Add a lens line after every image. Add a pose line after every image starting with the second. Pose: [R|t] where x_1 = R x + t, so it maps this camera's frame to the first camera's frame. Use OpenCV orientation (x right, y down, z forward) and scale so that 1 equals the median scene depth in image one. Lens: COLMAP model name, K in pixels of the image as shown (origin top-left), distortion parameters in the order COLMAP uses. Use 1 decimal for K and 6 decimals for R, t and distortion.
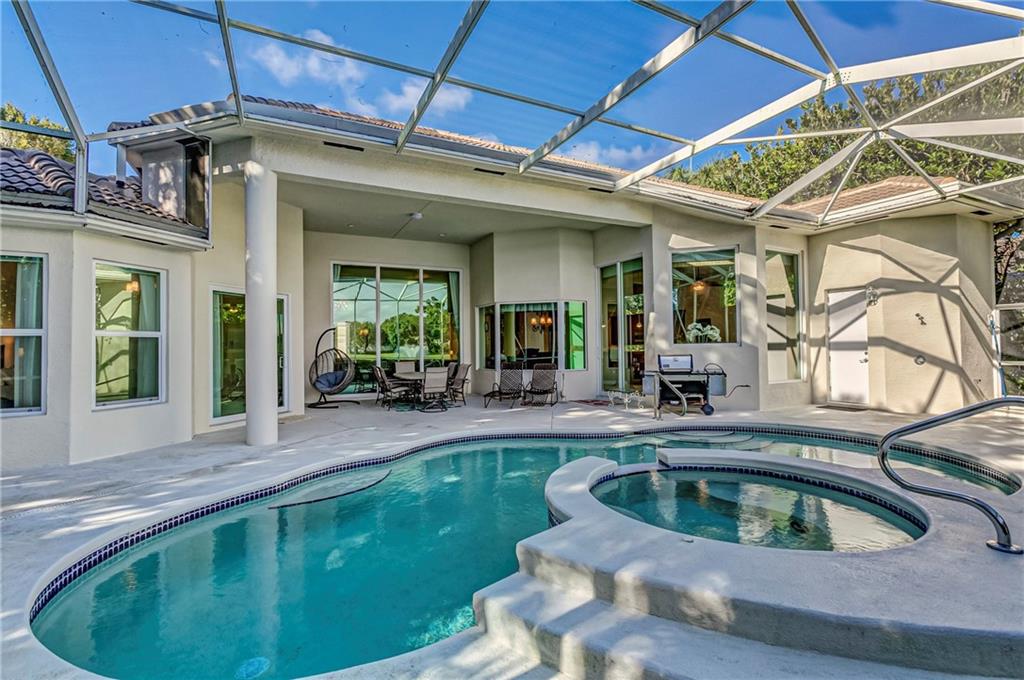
lens RADIAL K [[466.5, 0, 508.4], [0, 466.5, 340.0], [0, 0, 1]] dist [-0.002673, 0.009682]
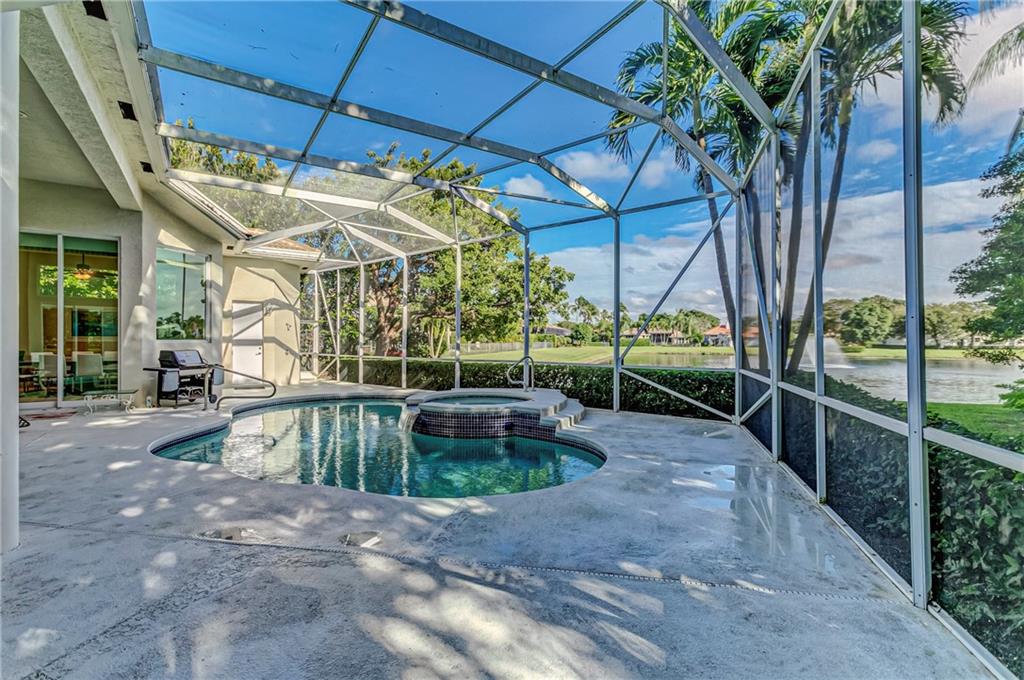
lens RADIAL K [[462.3, 0, 508.8], [0, 462.3, 345.8], [0, 0, 1]] dist [-0.009536, 0.012036]
pose [[-0.118508, 0.001283, 0.992952, -0.932199], [-0.015898, 0.999869, -0.003189, 0.016445], [-0.992826, -0.016164, -0.118472, 0.502489]]
